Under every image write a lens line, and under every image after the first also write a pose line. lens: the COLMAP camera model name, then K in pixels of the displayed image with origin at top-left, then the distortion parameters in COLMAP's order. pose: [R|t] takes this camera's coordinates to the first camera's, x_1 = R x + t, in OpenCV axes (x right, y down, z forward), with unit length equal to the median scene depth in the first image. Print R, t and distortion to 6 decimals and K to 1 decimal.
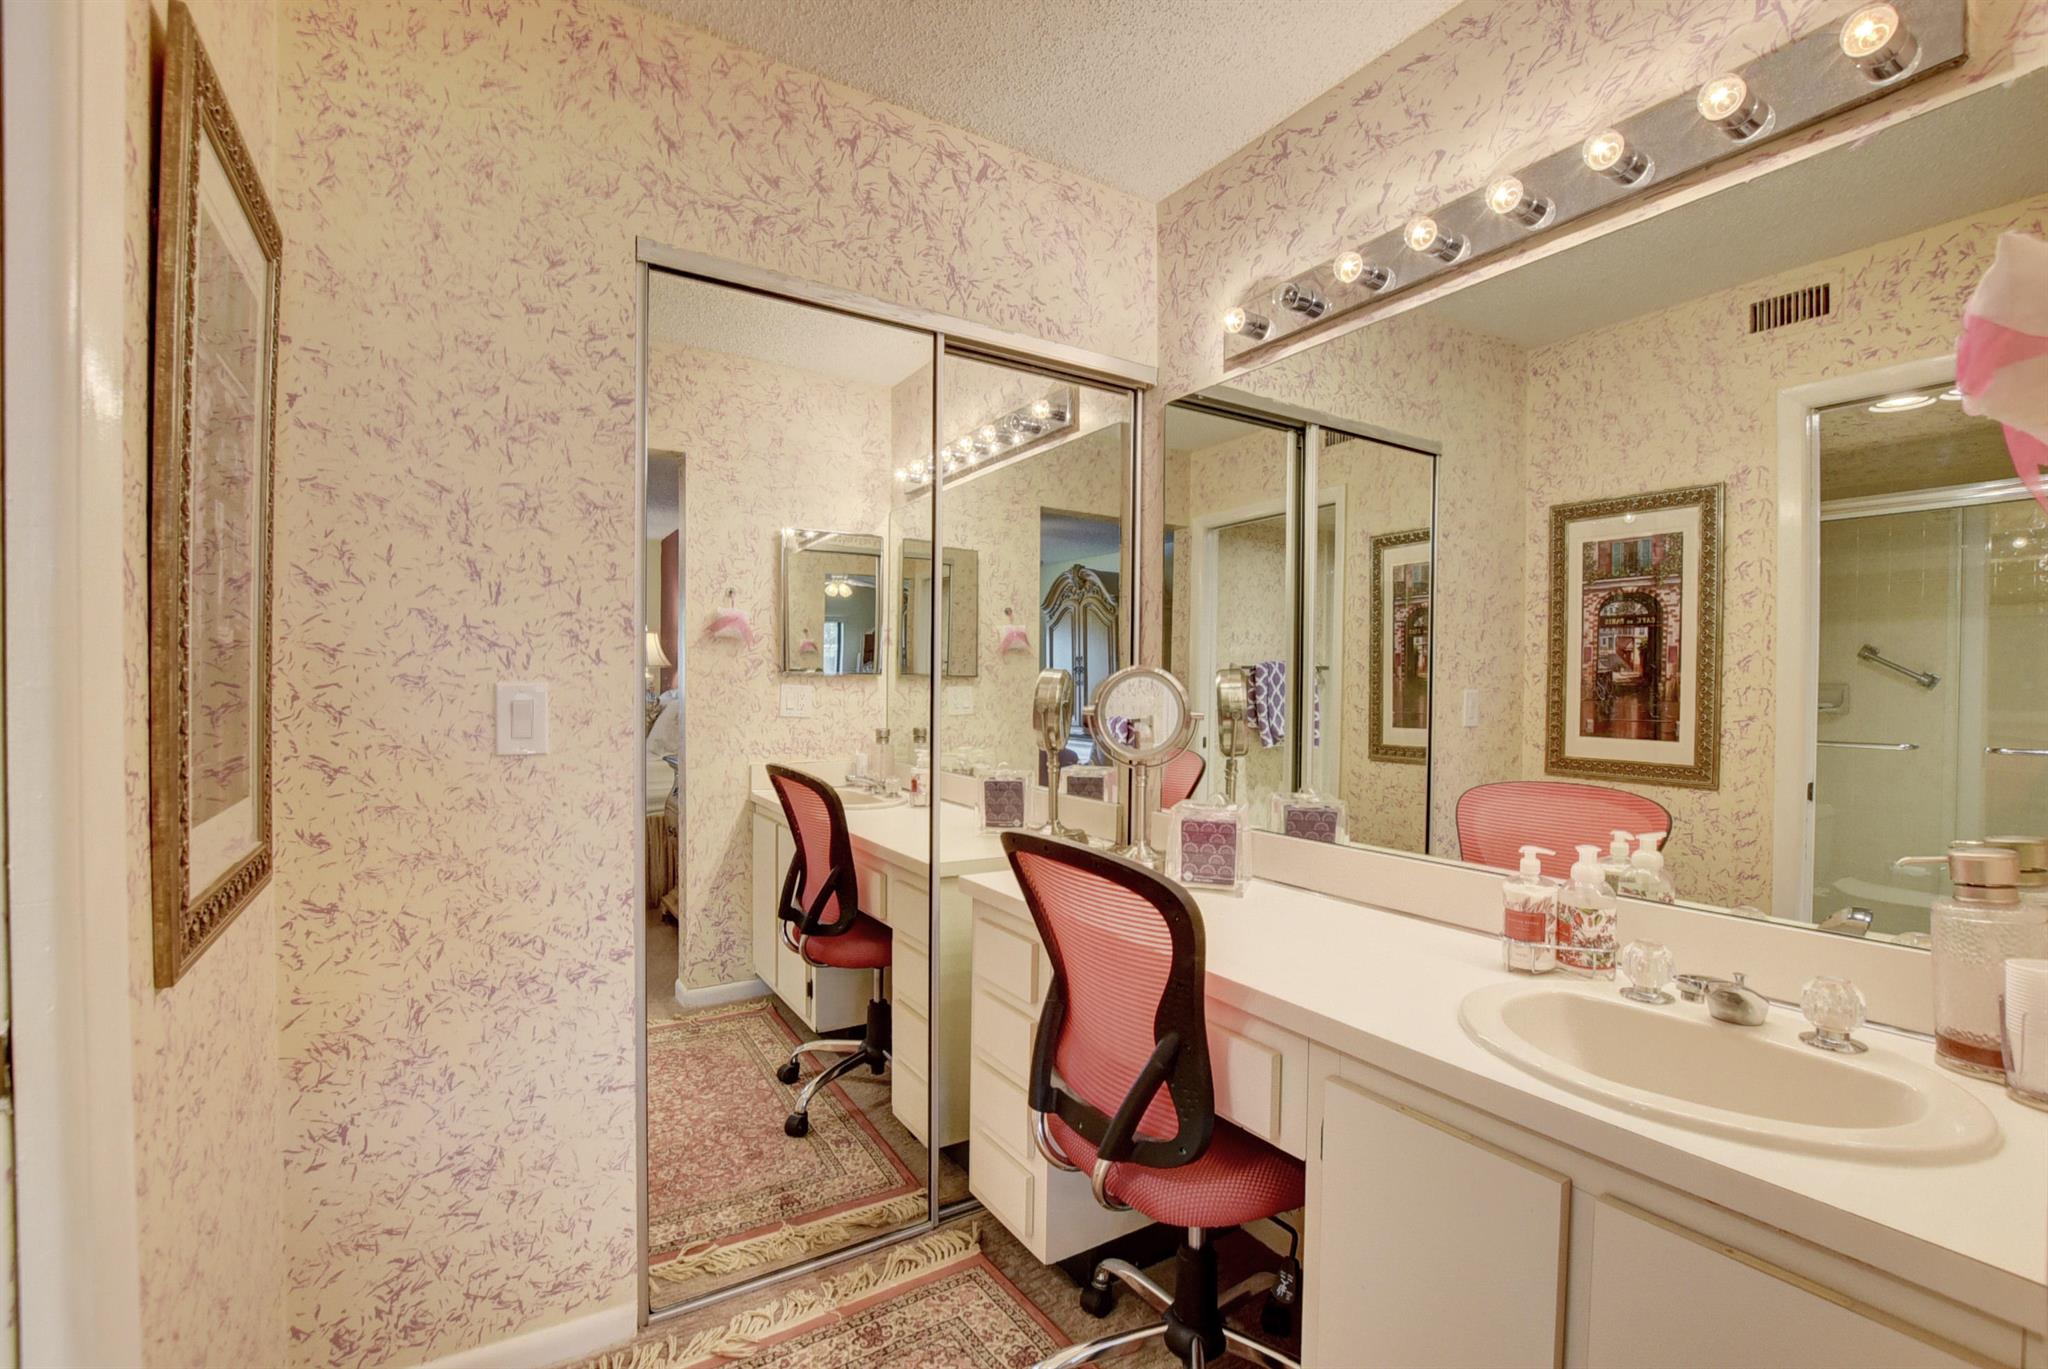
lens RADIAL K [[906.9, 0, 1033.1], [0, 906.9, 701.9], [0, 0, 1]] dist [-0.030955, 0.003920]
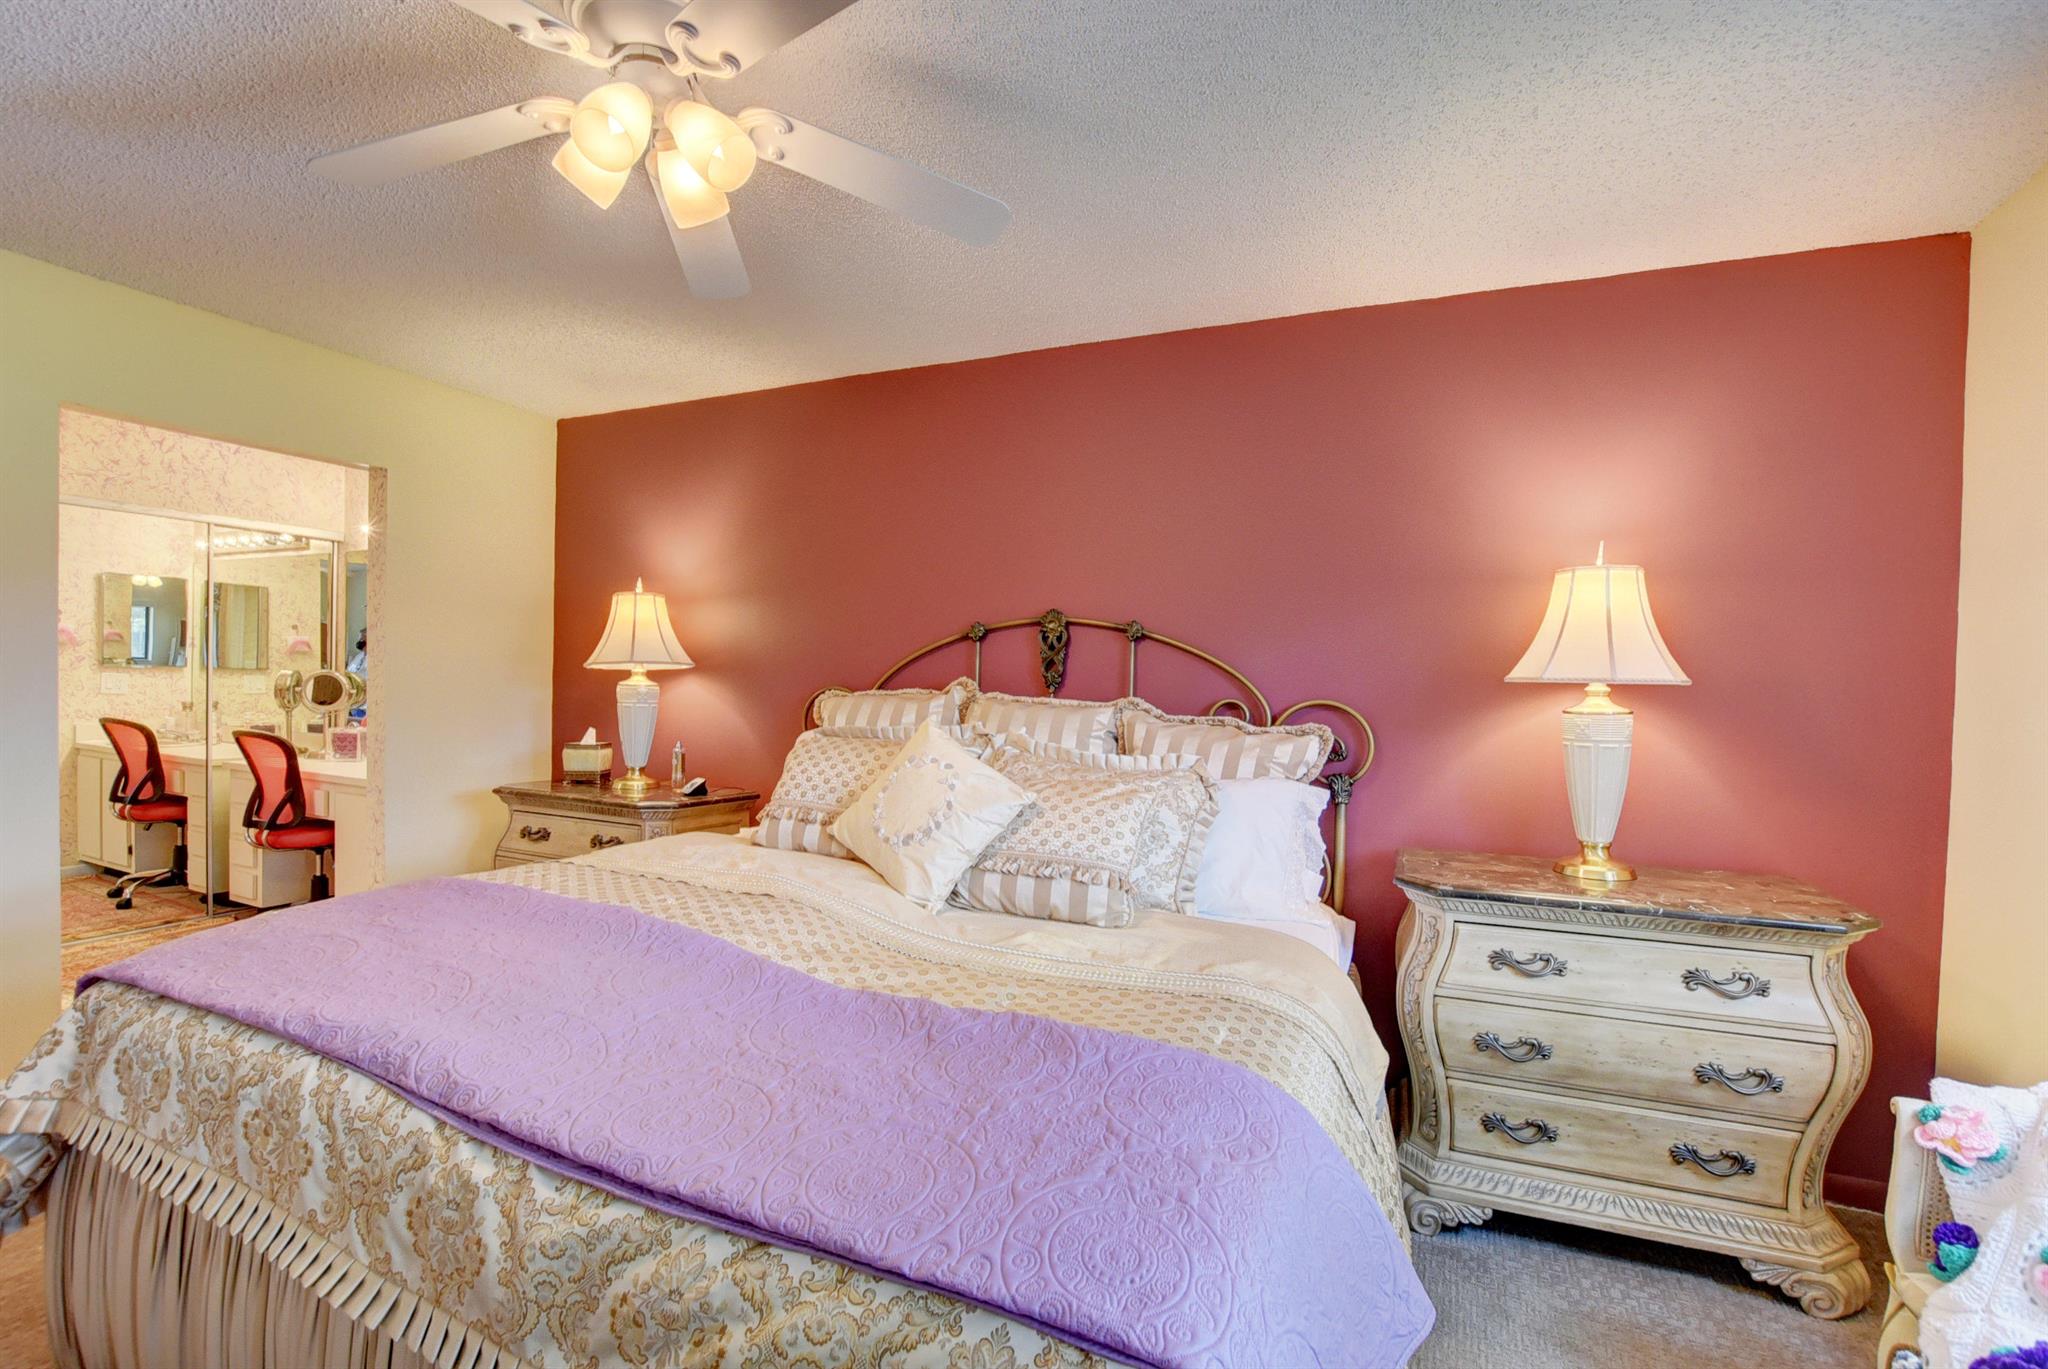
lens RADIAL K [[906.9, 0, 1033.1], [0, 906.9, 701.9], [0, 0, 1]] dist [-0.030955, 0.003920]
pose [[0.837309, 0.000887, 0.546729, 0.325748], [-0.009237, 0.999879, 0.012524, -0.004174], [-0.546651, -0.015537, 0.837216, -1.583448]]
